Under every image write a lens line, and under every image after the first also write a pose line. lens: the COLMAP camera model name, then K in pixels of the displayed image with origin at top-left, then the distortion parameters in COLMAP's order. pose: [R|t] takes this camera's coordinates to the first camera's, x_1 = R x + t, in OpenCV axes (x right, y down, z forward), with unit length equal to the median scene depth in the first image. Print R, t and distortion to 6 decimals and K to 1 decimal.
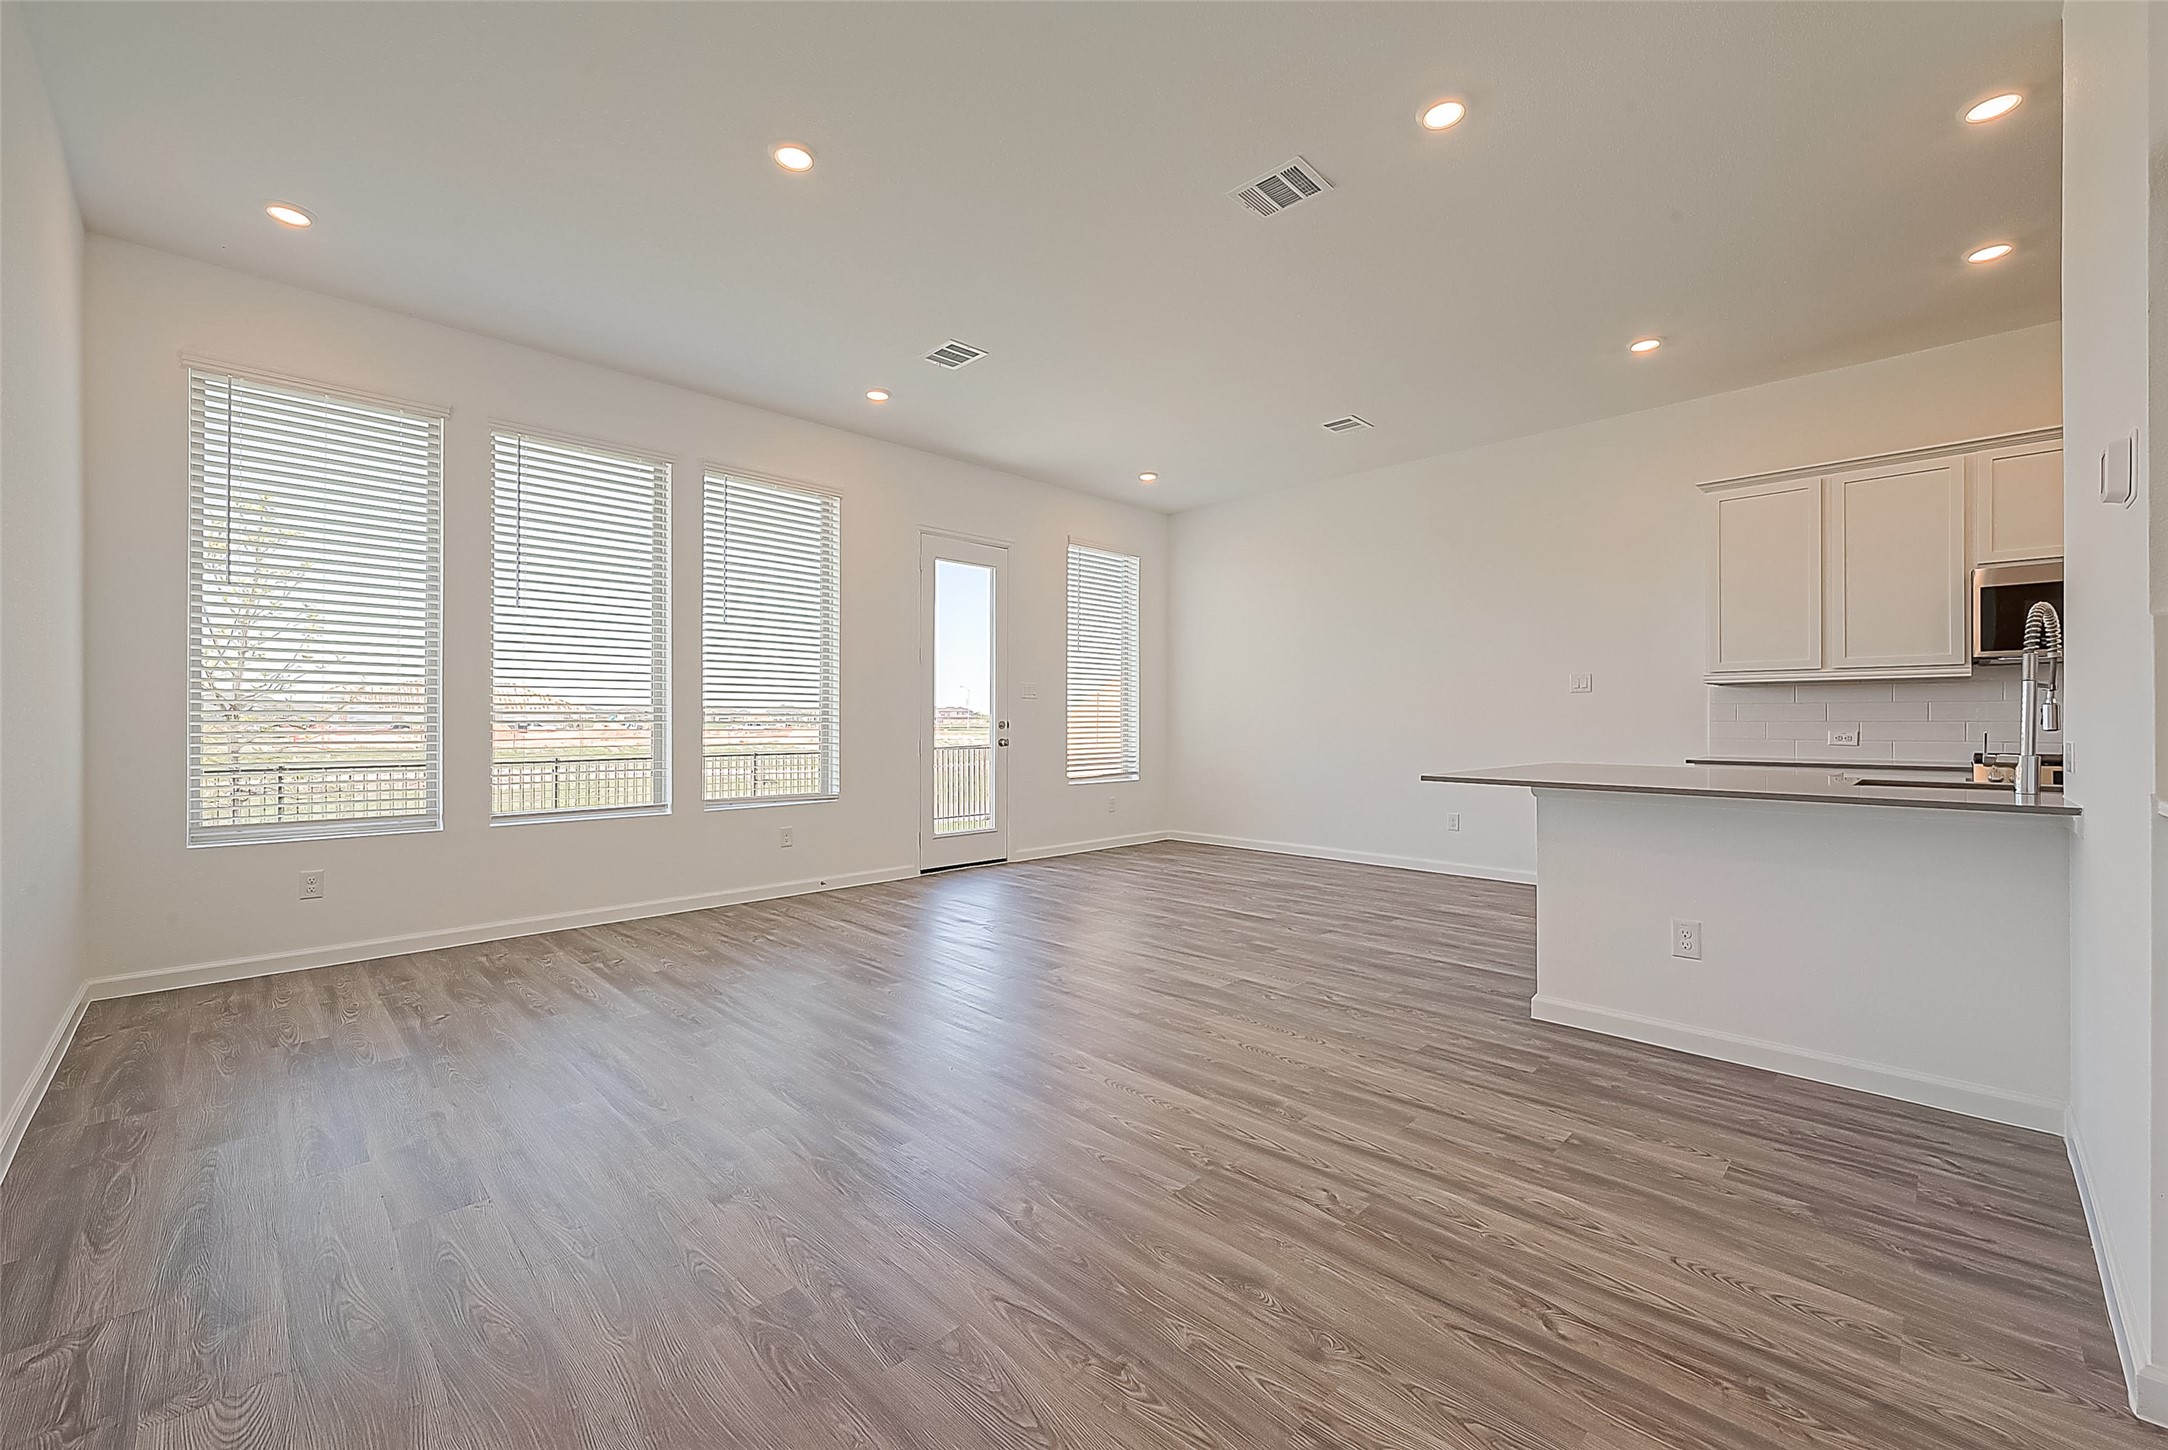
lens RADIAL K [[863.9, 0, 1098.3], [0, 863.9, 716.0], [0, 0, 1]] dist [0.007739, 0.000033]
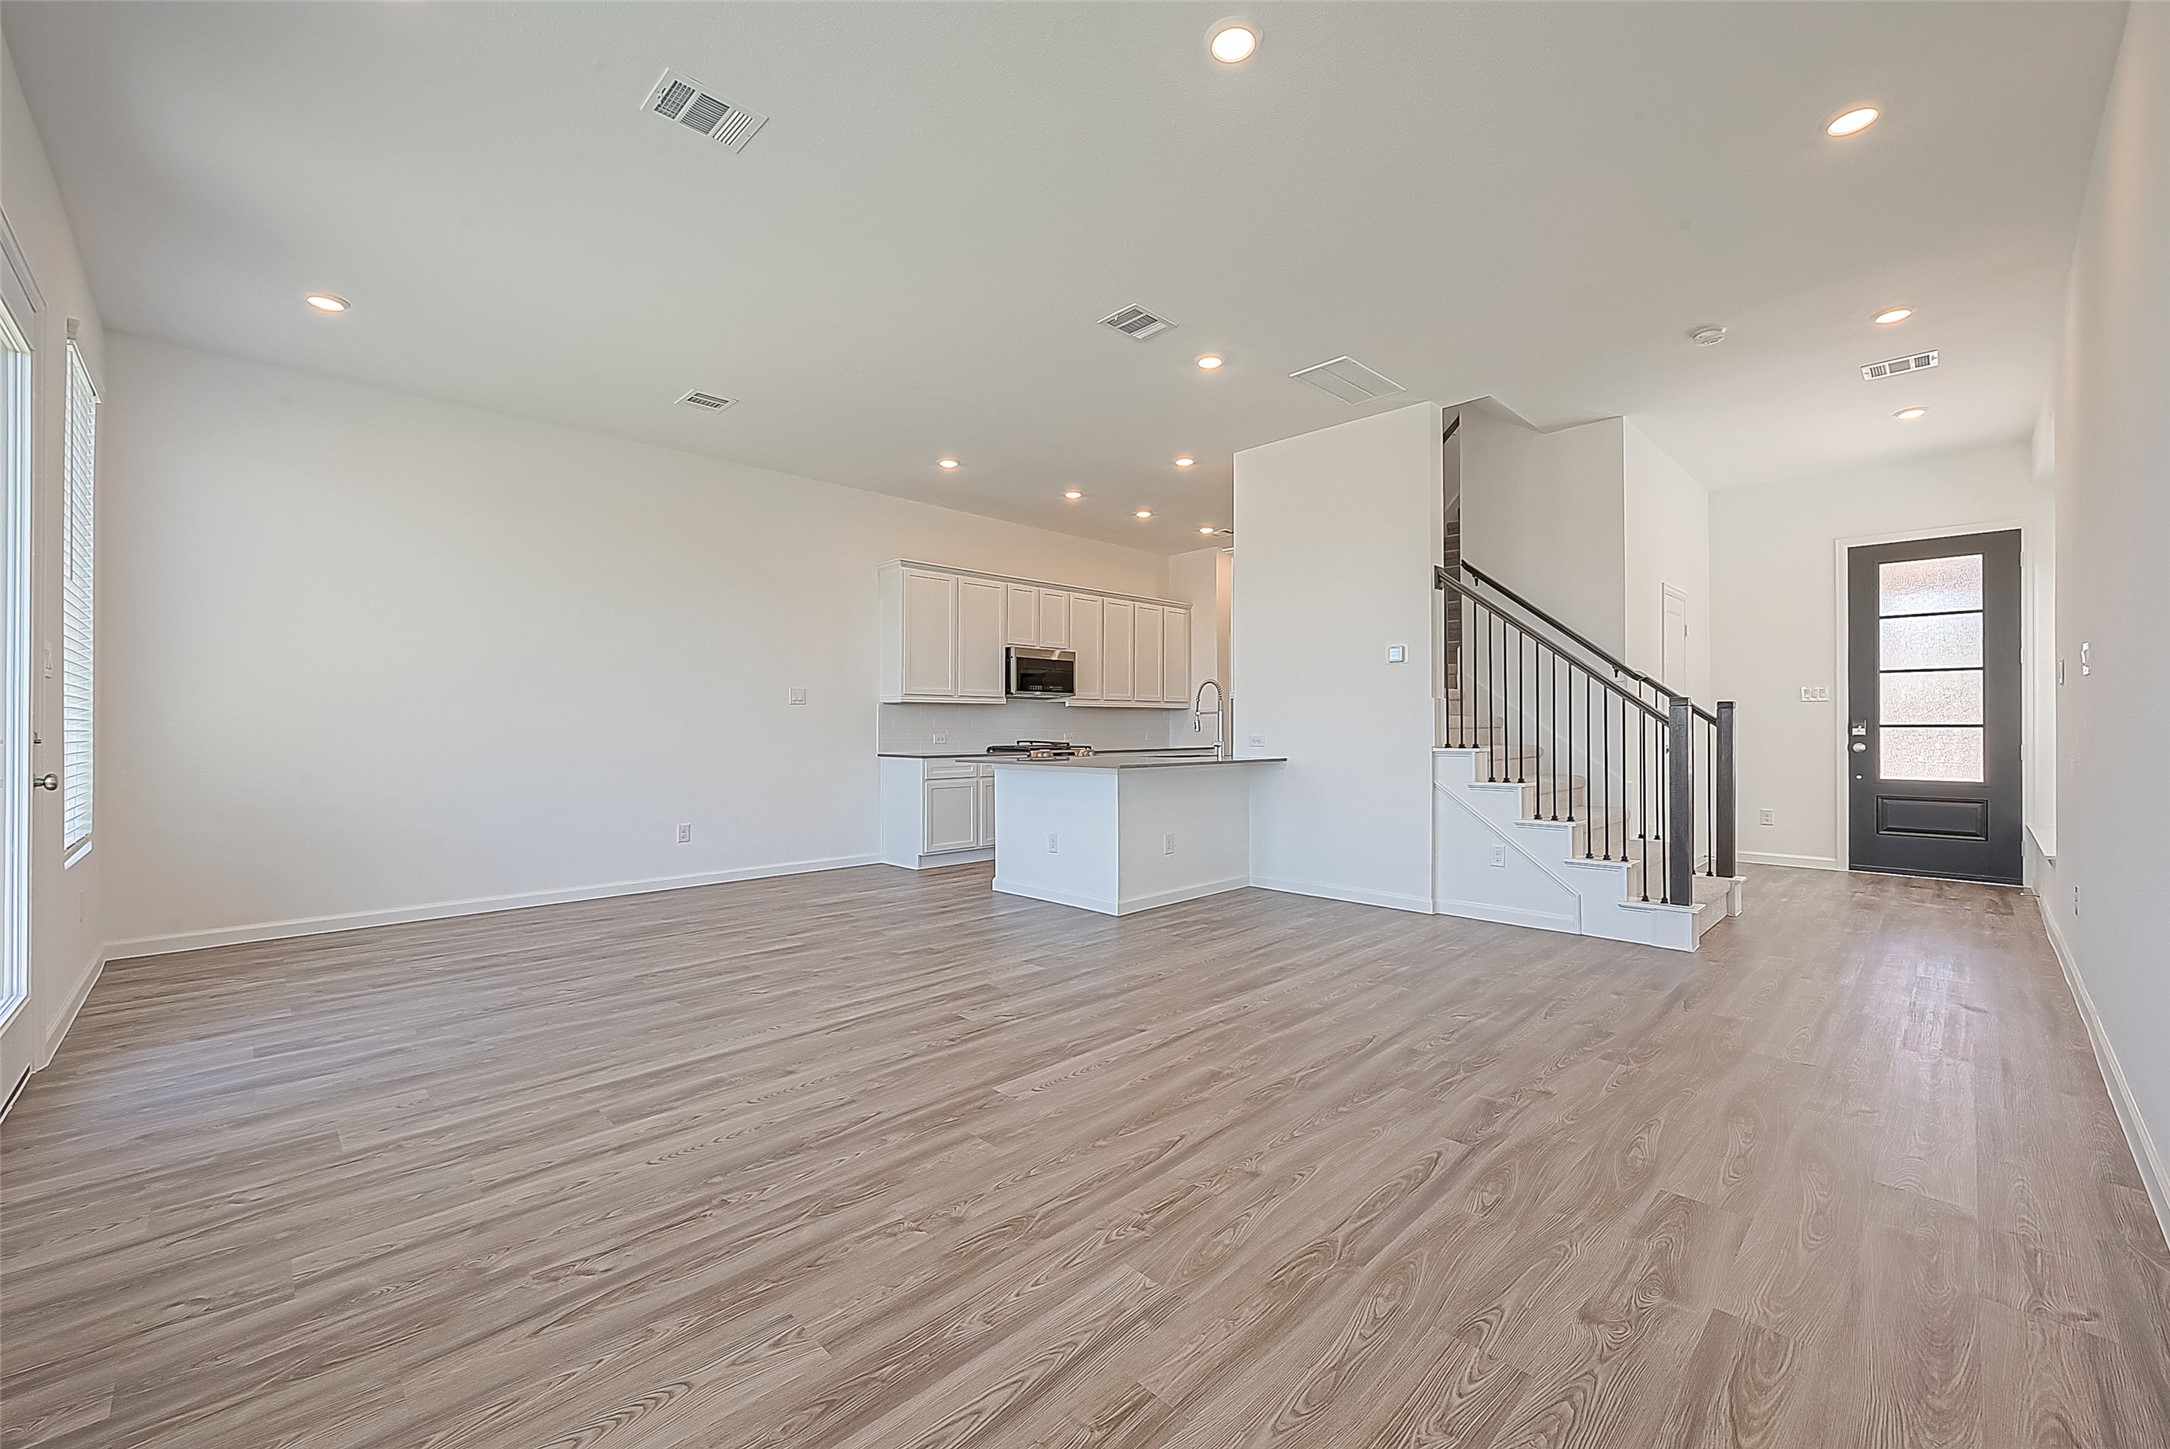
lens RADIAL K [[864.7, 0, 1095.0], [0, 864.7, 731.3], [0, 0, 1]] dist [0.007739, 0.000033]
pose [[0.010953, -0.003107, 0.999935, -1.020095], [-0.000772, 0.999995, 0.003116, 0.008349], [-0.999940, -0.000806, 0.010951, 0.977355]]
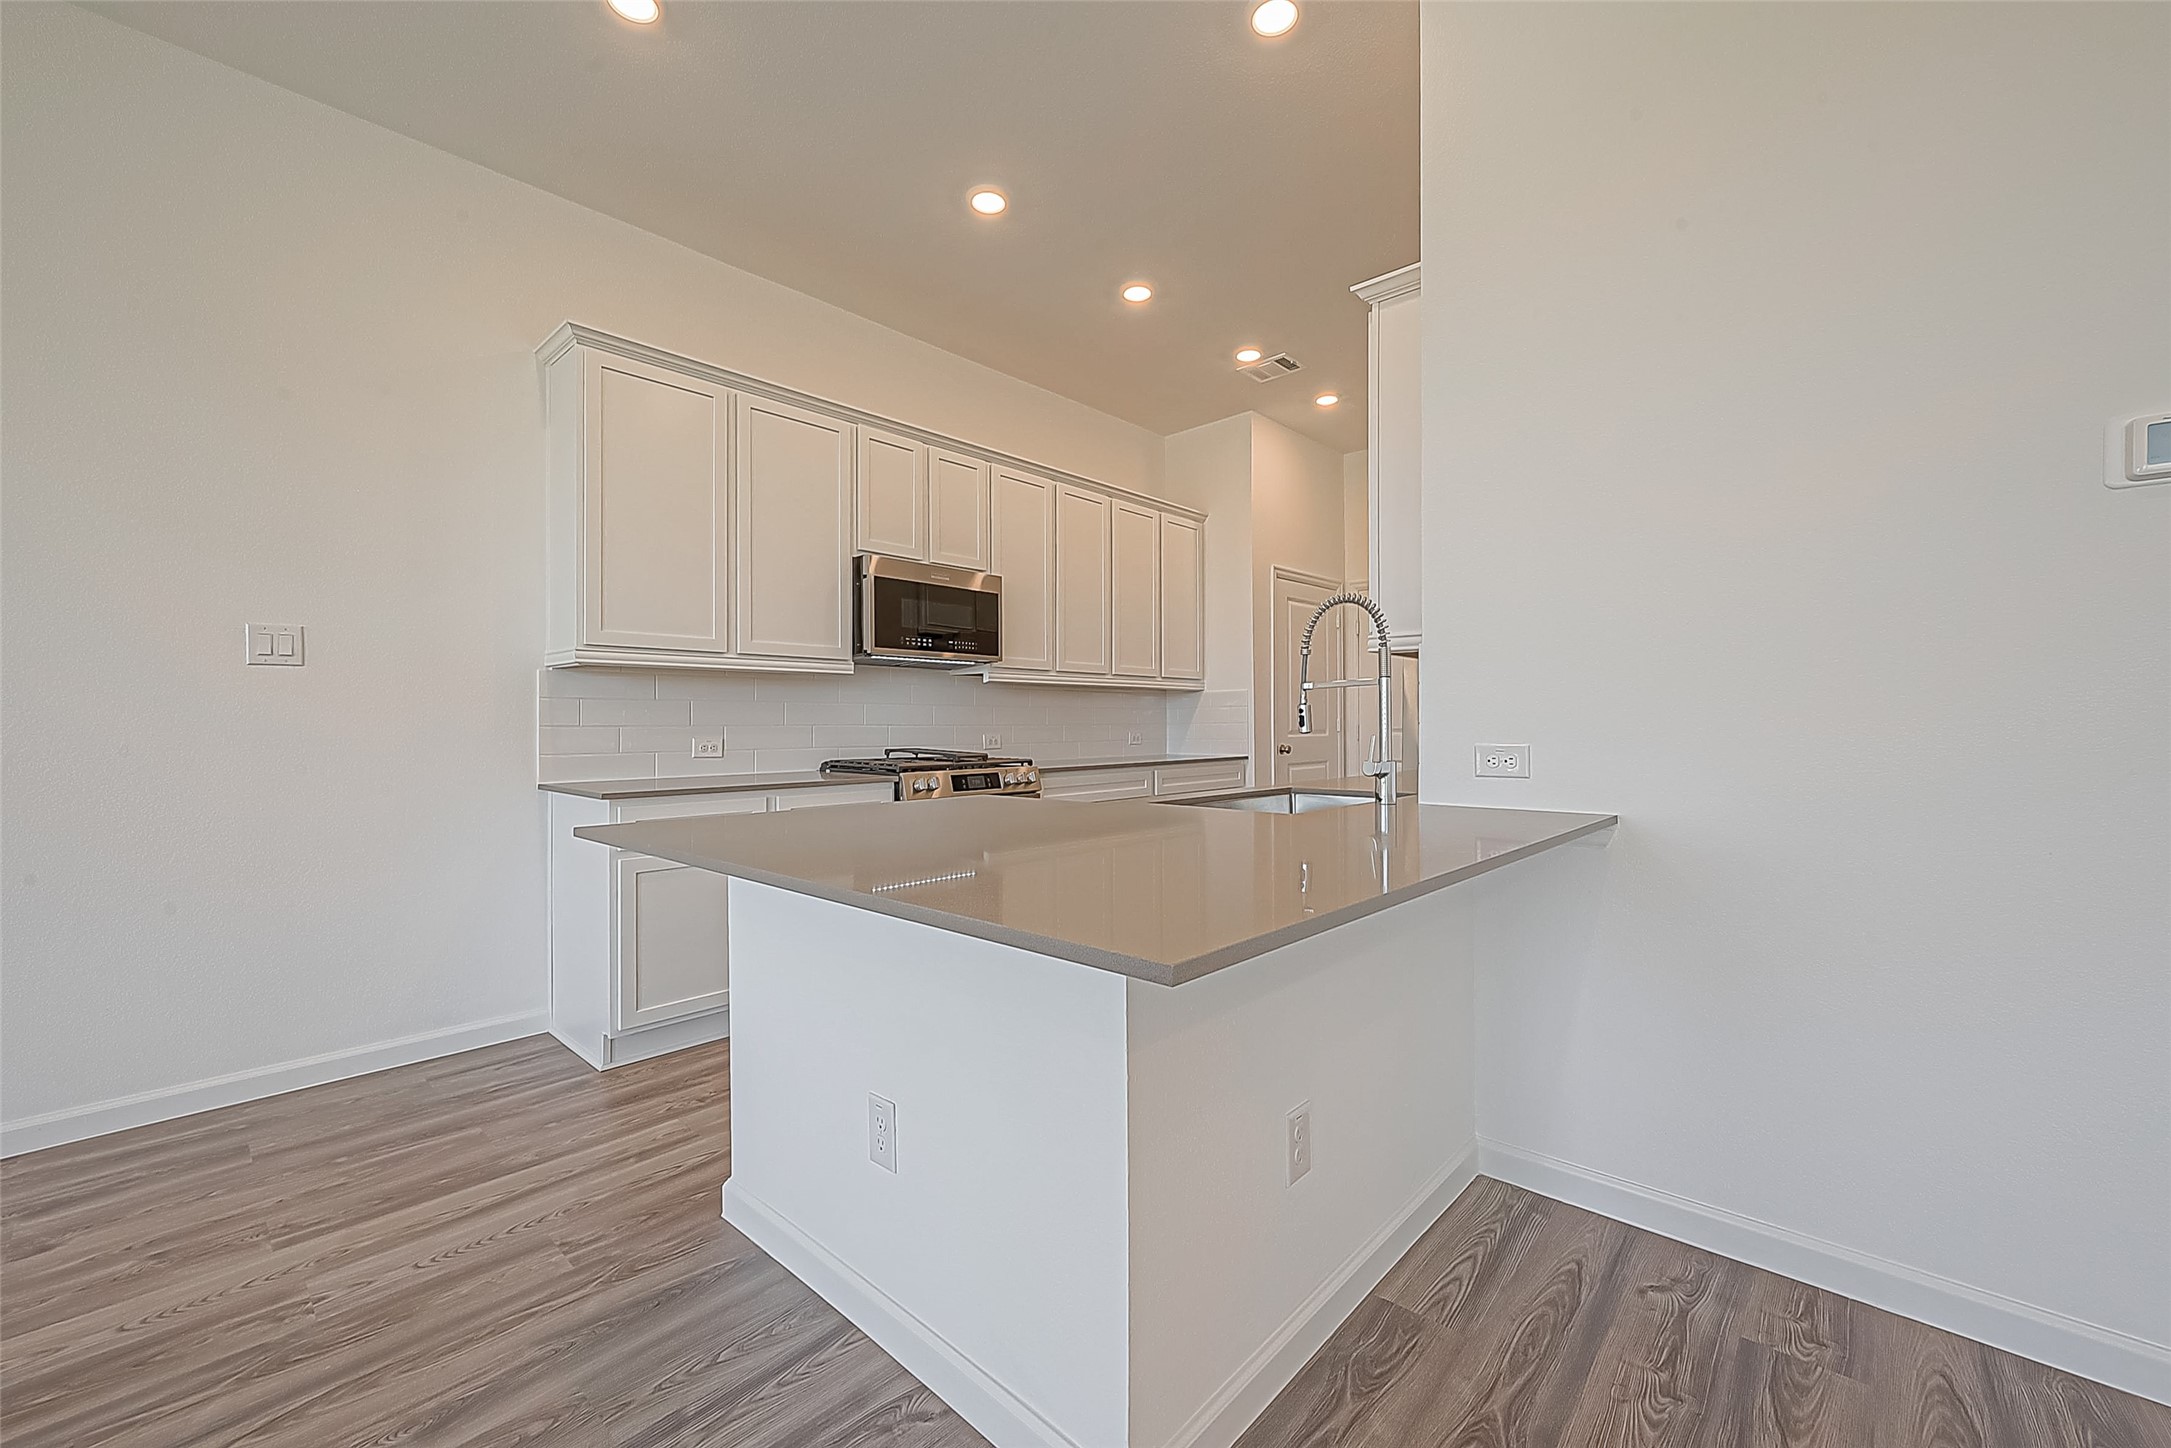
lens RADIAL K [[865.1, 0, 1086.9], [0, 865.1, 716.7], [0, 0, 1]] dist [0.007739, 0.000033]
pose [[-0.045611, 0.005208, 0.998946, 0.133161], [-0.005419, 0.999970, -0.005461, 0.001129], [-0.998945, -0.005662, -0.045581, 0.992473]]
